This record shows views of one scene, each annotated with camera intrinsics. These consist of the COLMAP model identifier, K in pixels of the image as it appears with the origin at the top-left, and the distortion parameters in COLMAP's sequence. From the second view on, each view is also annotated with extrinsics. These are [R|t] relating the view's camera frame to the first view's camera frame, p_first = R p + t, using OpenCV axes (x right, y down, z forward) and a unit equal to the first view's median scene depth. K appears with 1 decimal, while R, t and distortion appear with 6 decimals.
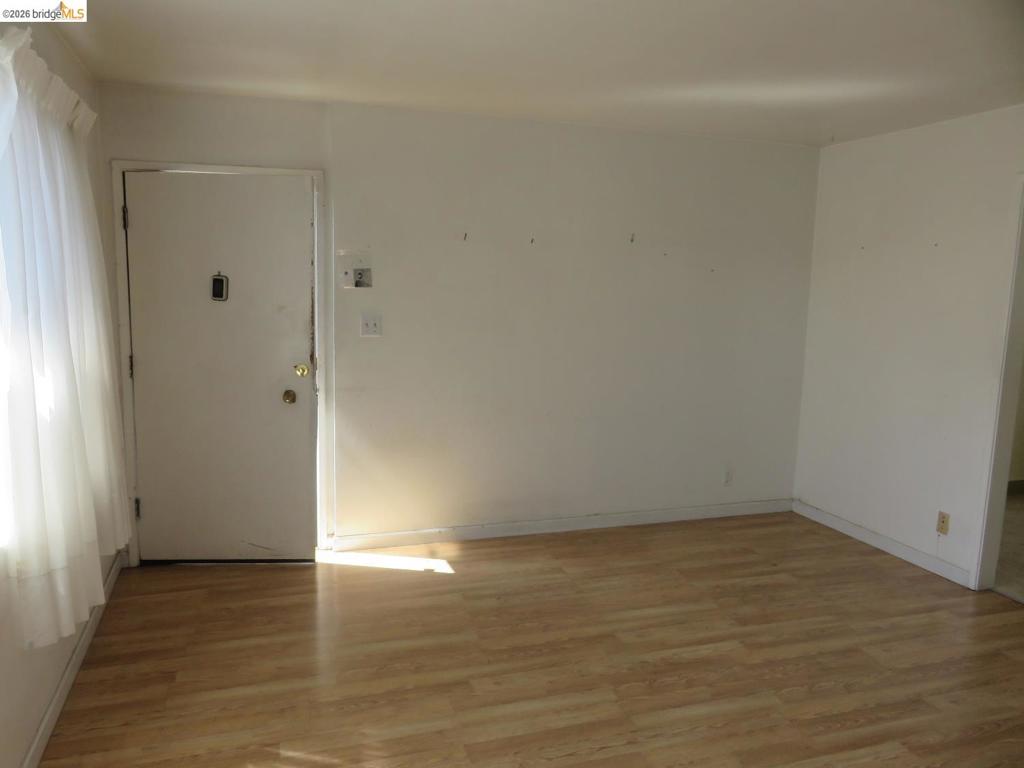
lens RADIAL K [[777.9, 0, 509.7], [0, 777.9, 381.8], [0, 0, 1]] dist [-0.000584, 0.000003]
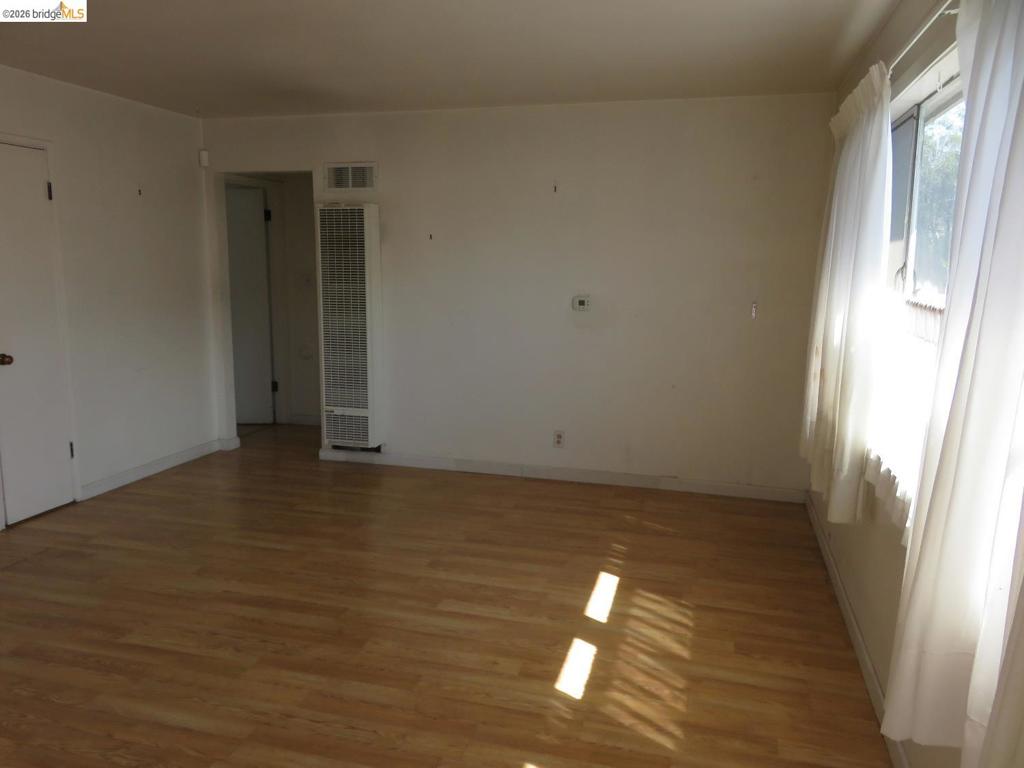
lens RADIAL K [[777.9, 0, 507.8], [0, 777.9, 393.9], [0, 0, 1]] dist [-0.000584, 0.000003]
pose [[-0.813638, -0.146927, 0.562500, -0.375839], [0.047272, 0.947614, 0.315899, -0.139475], [-0.579447, 0.283618, -0.764069, 1.010905]]
